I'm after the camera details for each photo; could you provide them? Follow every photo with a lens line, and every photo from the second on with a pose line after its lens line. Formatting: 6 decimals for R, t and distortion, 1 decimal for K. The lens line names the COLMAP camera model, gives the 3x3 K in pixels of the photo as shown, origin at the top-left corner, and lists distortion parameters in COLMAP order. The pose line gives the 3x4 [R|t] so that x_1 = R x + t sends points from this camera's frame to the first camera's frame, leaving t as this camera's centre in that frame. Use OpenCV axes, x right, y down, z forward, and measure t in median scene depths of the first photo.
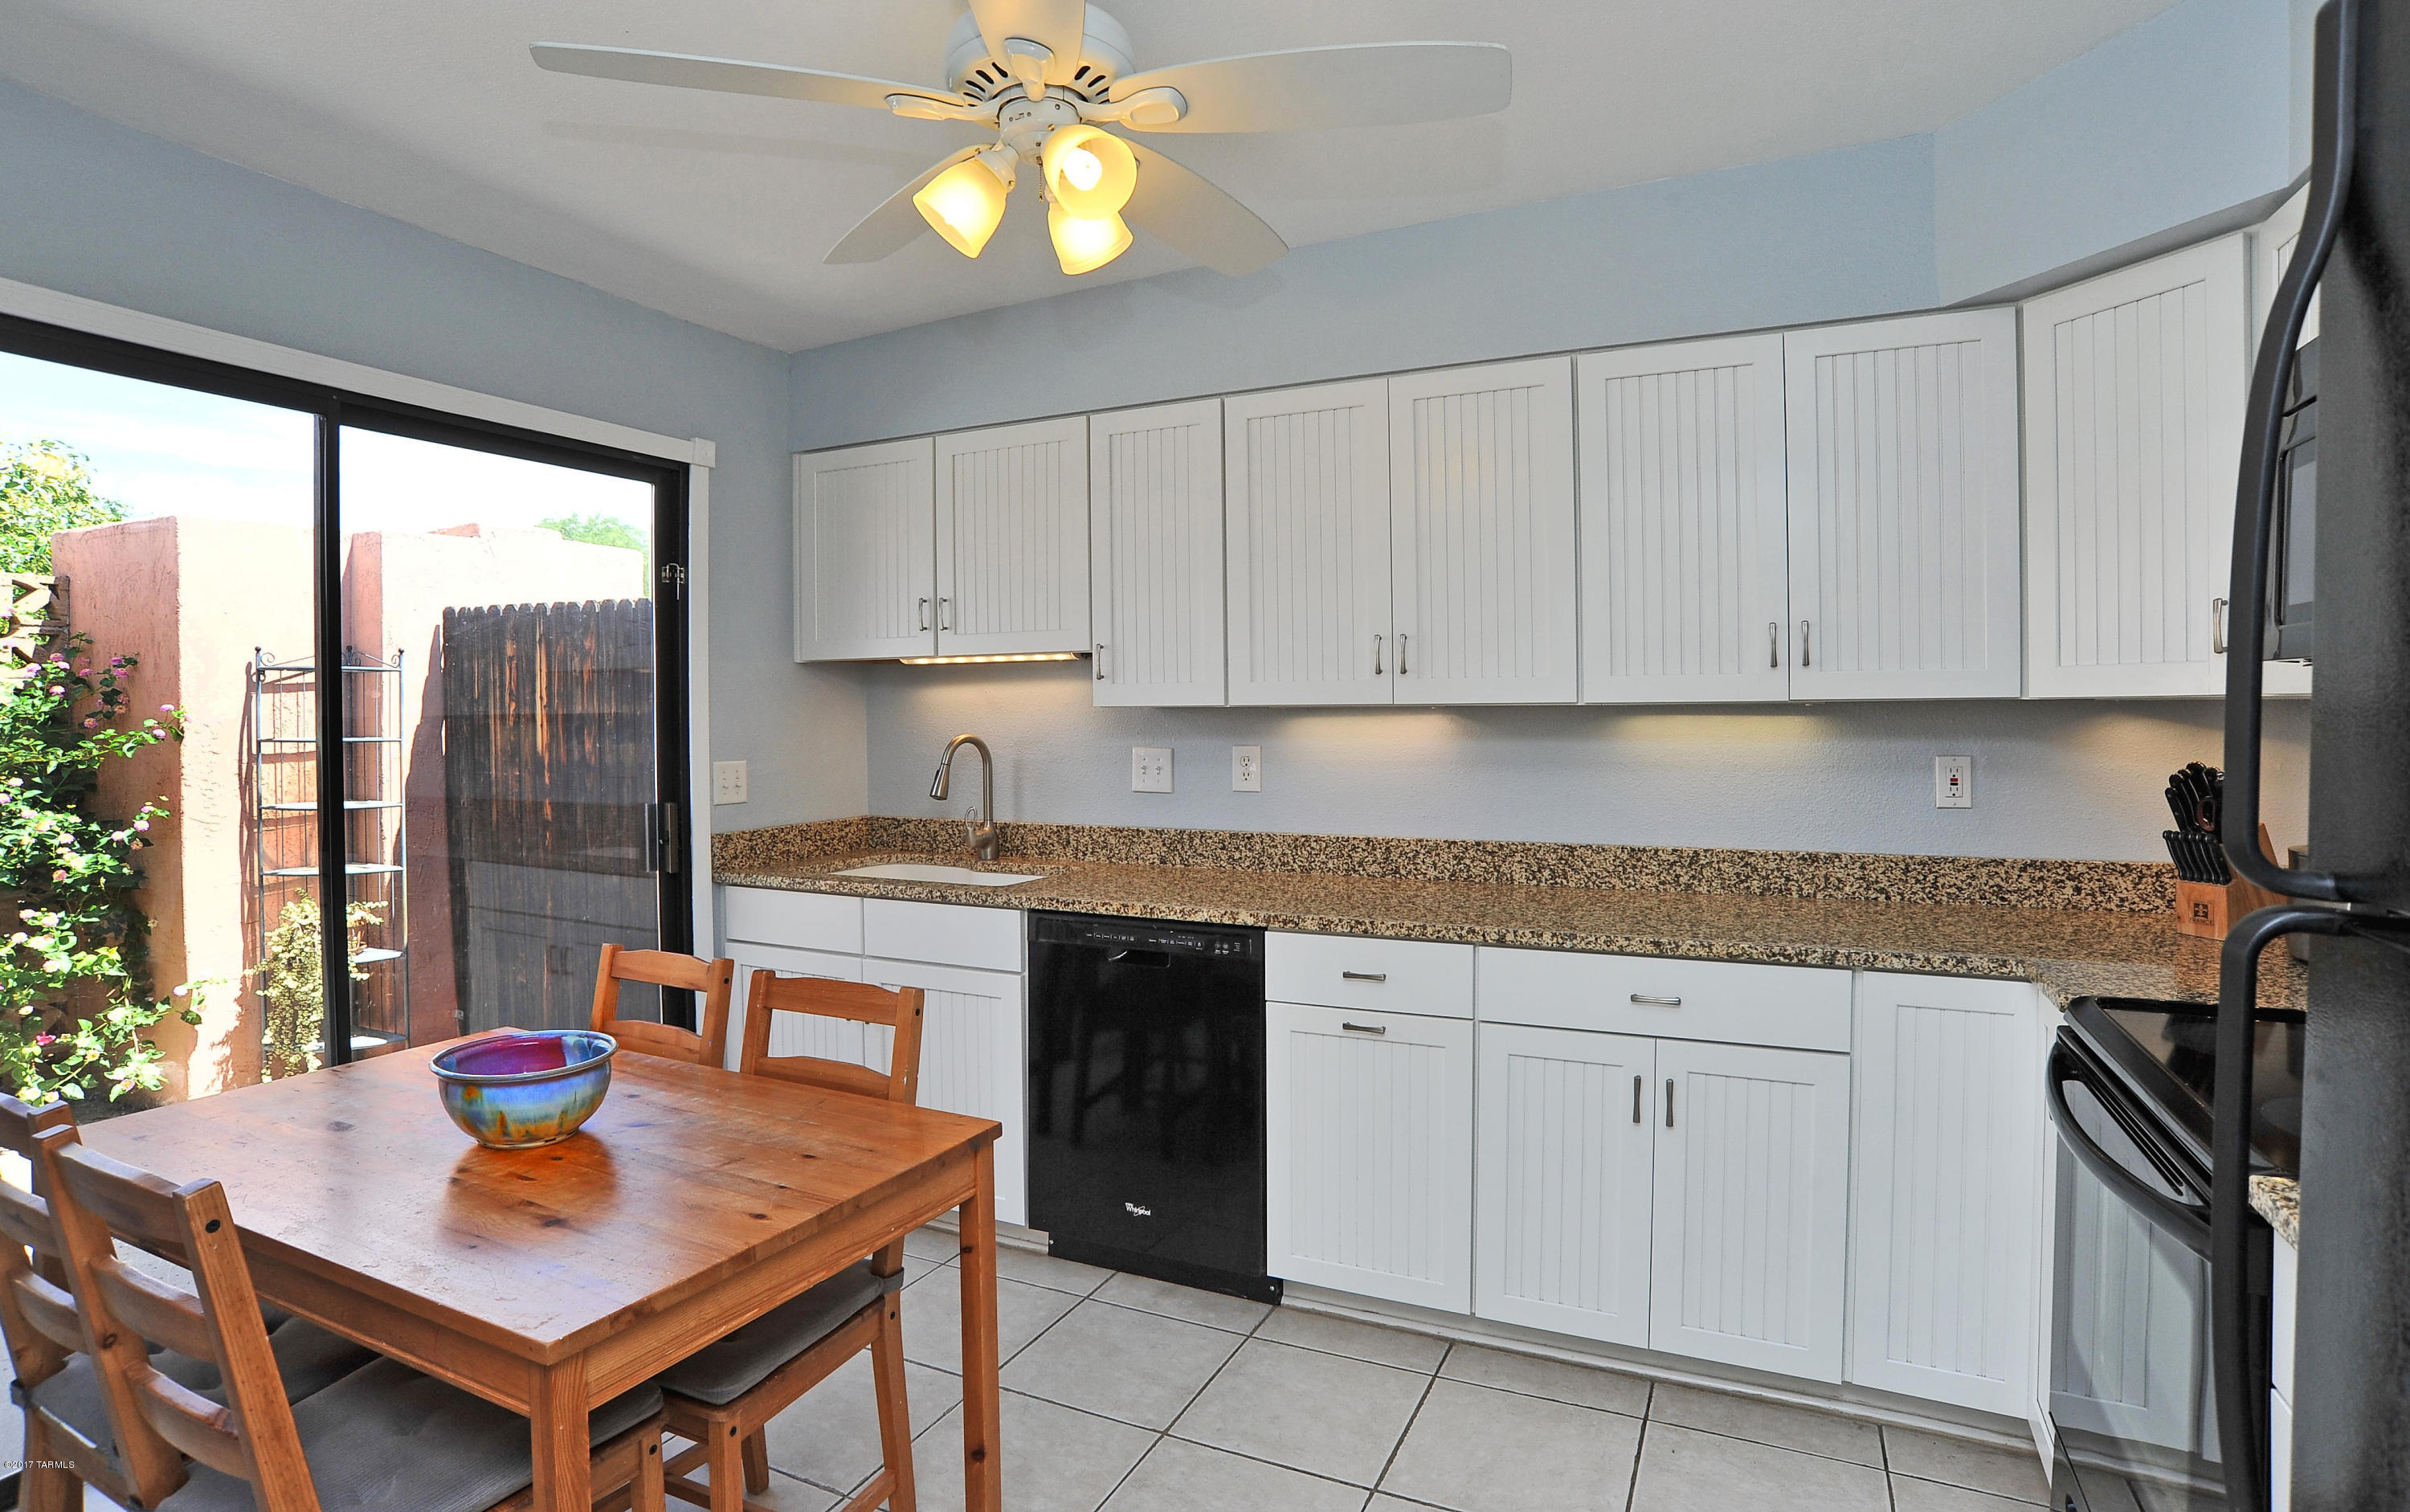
lens RADIAL K [[1273.4, 0, 1192.8], [0, 1273.4, 719.5], [0, 0, 1]] dist [-0.072184, 0.031313]
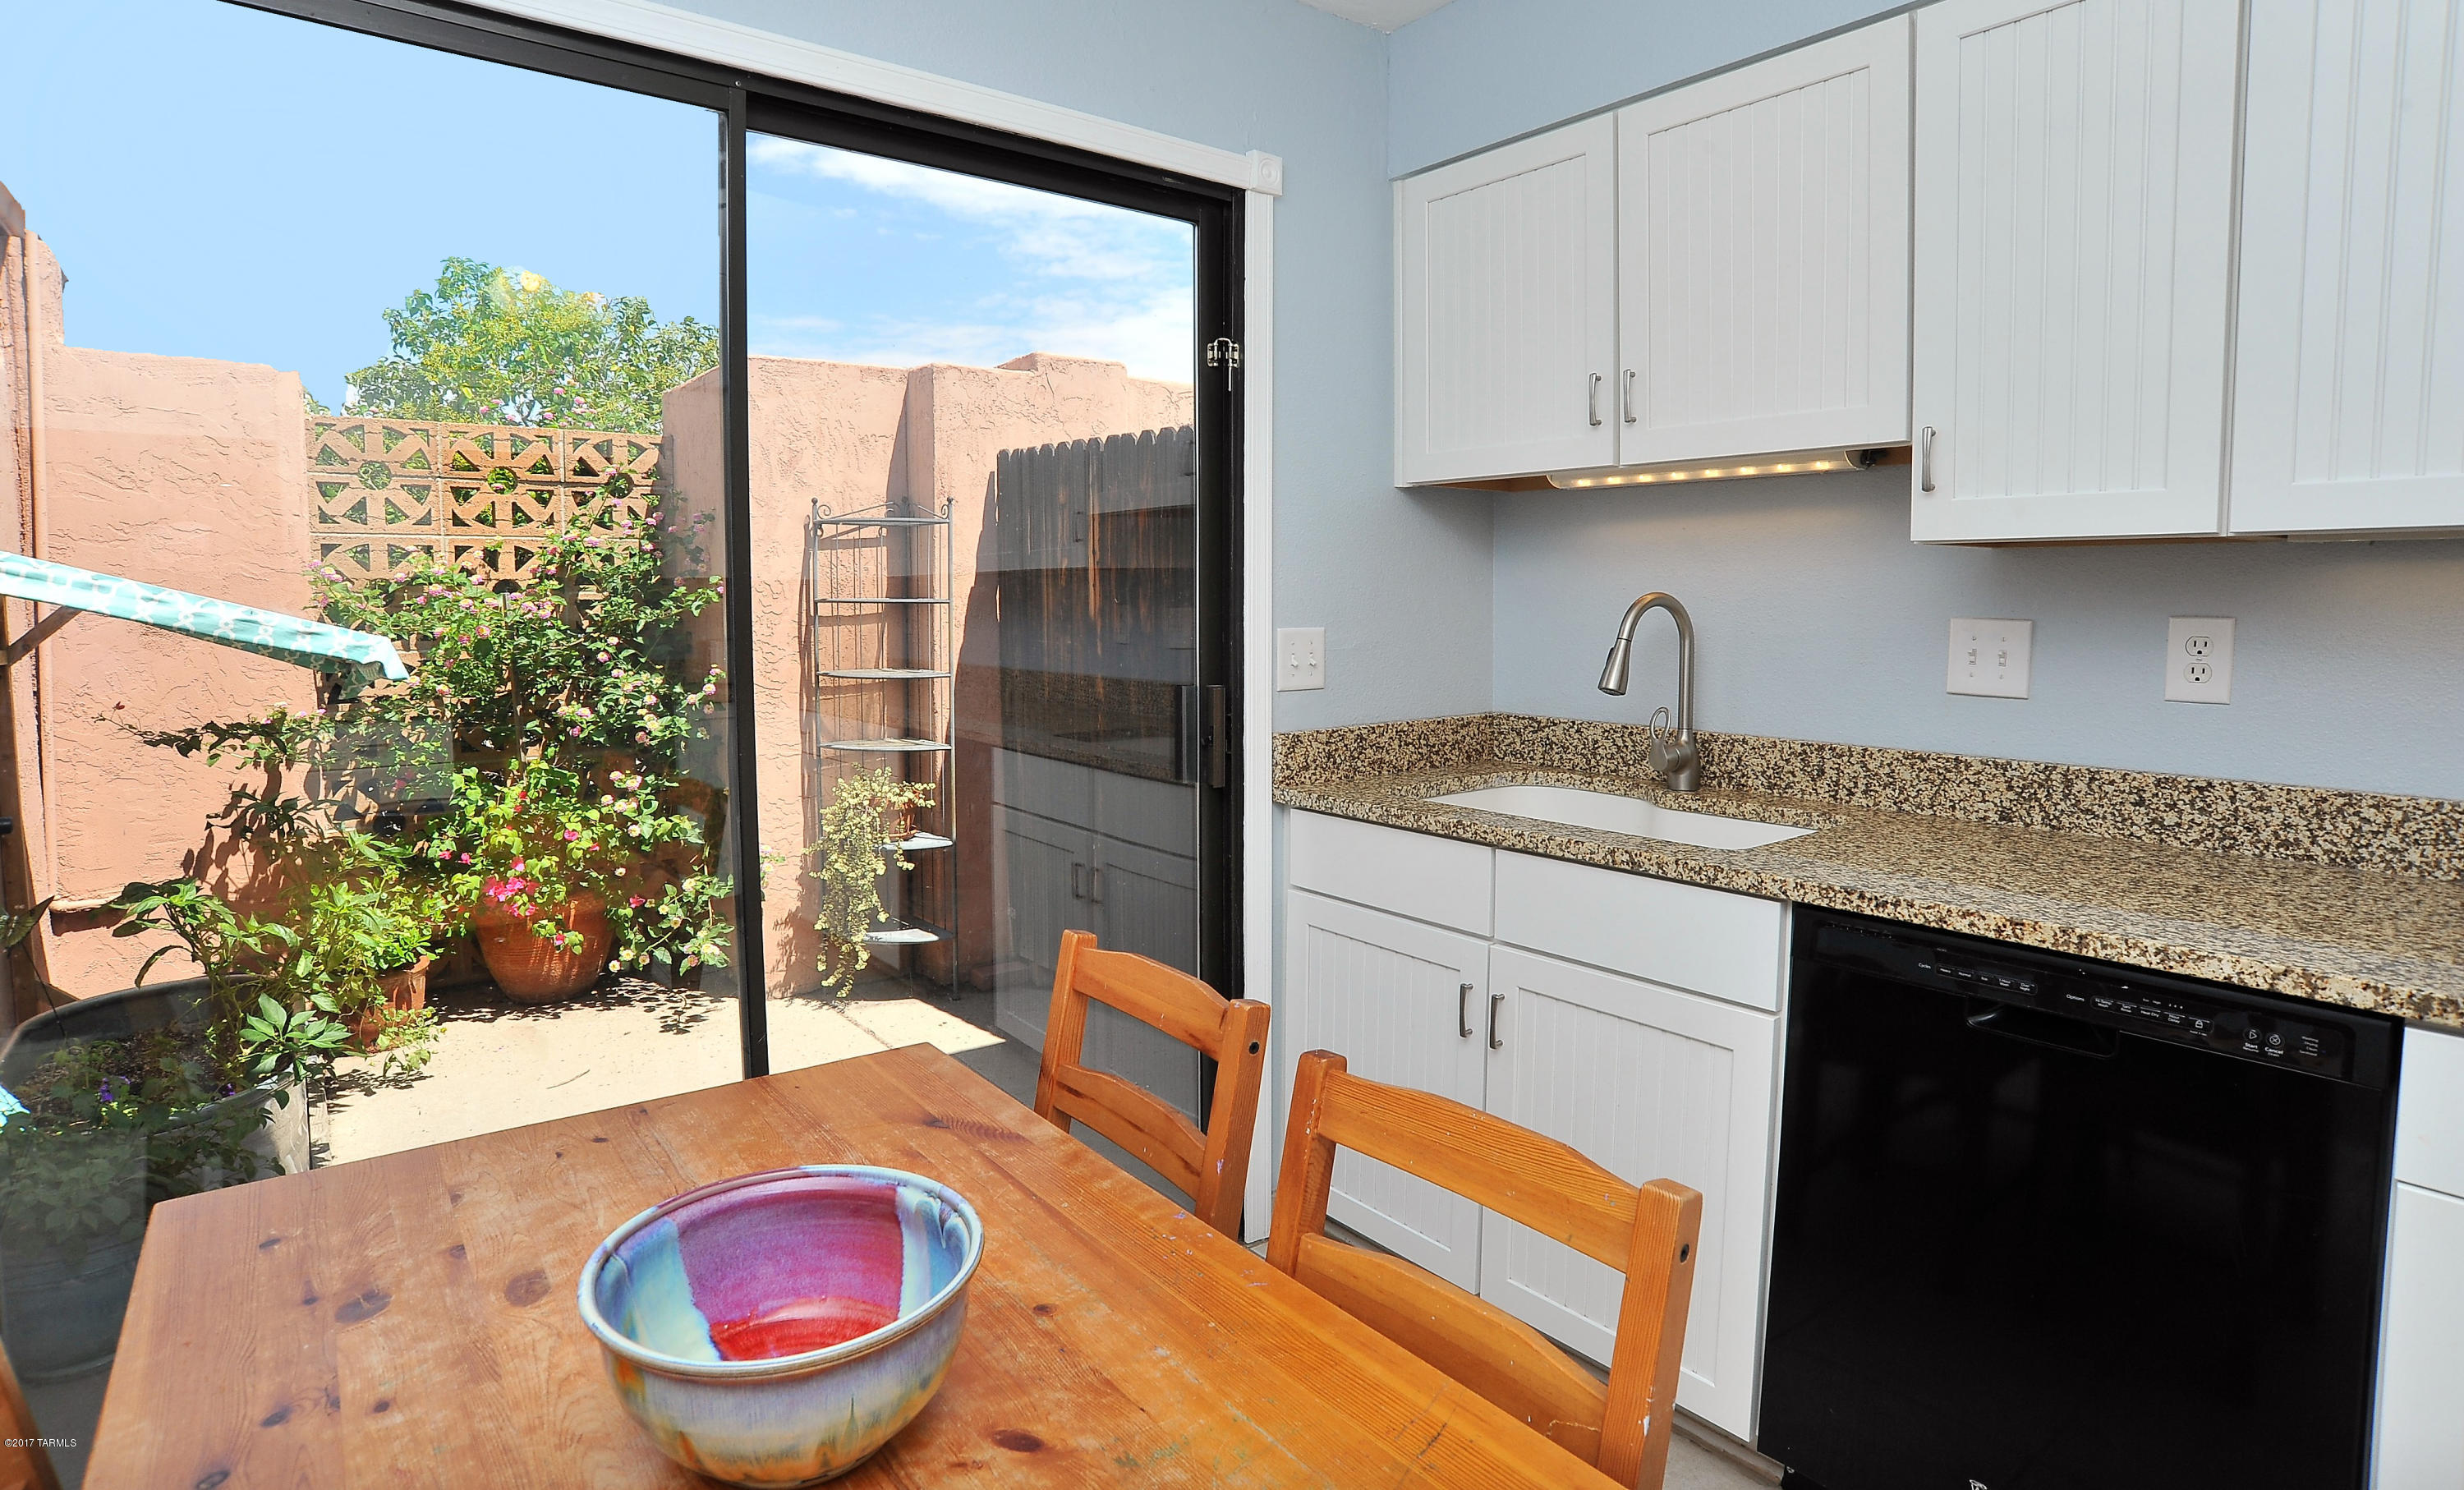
lens RADIAL K [[1280.0, 0, 1185.7], [0, 1280.0, 698.7], [0, 0, 1]] dist [-0.051684, 0.001221]
pose [[0.895004, 0.041401, -0.444133, -0.101820], [-0.007399, 0.996924, 0.078021, 0.016000], [0.445997, -0.066543, 0.892558, 0.316615]]
